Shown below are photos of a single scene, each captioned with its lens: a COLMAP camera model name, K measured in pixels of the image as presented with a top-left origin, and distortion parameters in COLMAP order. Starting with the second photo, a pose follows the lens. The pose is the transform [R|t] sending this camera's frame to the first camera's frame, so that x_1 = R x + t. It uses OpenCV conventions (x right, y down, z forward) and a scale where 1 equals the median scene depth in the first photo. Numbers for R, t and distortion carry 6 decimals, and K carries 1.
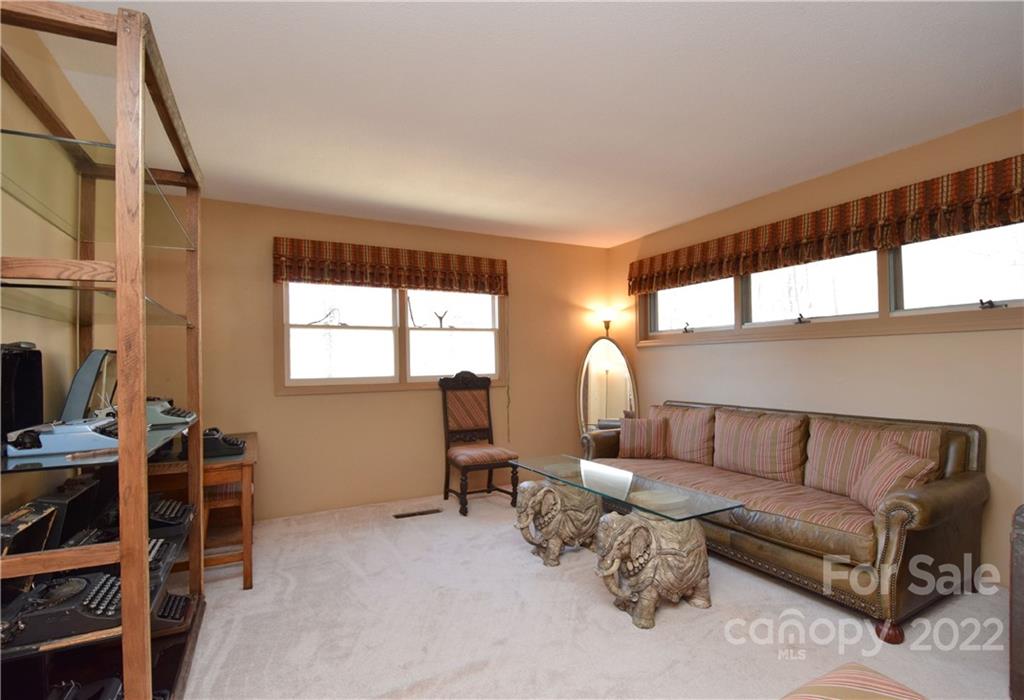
lens RADIAL K [[466.6, 0, 512.0], [0, 466.6, 350.0], [0, 0, 1]] dist [0.000254, -0.023160]
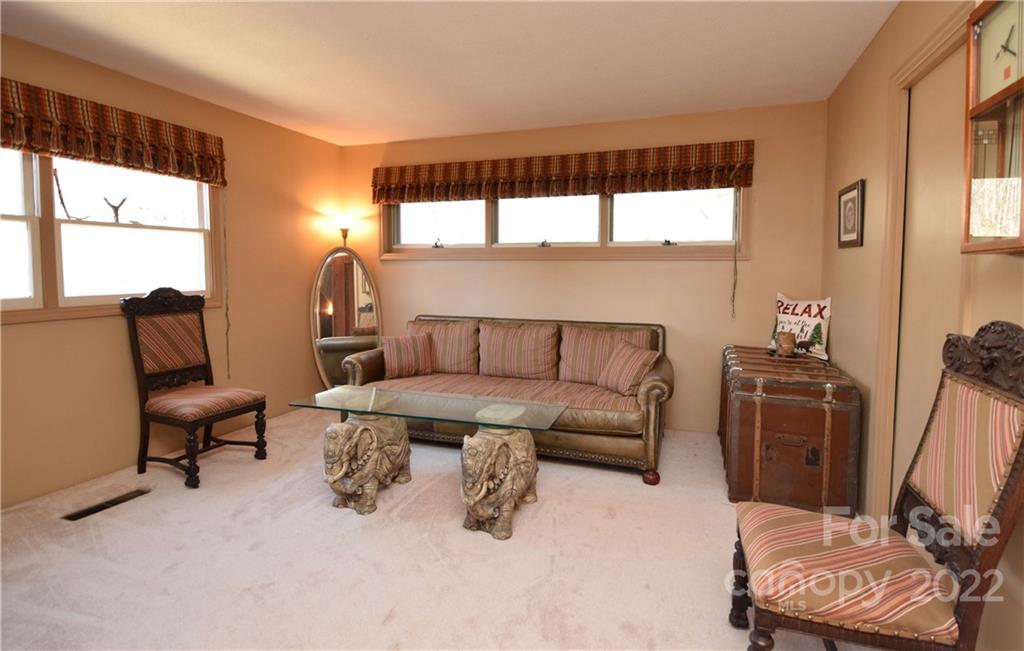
lens RADIAL K [[474.3, 0, 515.1], [0, 474.3, 289.0], [0, 0, 1]] dist [0.001148, -0.022860]
pose [[0.721942, -0.012884, 0.691833, -0.236078], [-0.033959, 0.997962, 0.054022, -0.010150], [-0.691120, -0.062495, 0.720033, 0.141413]]
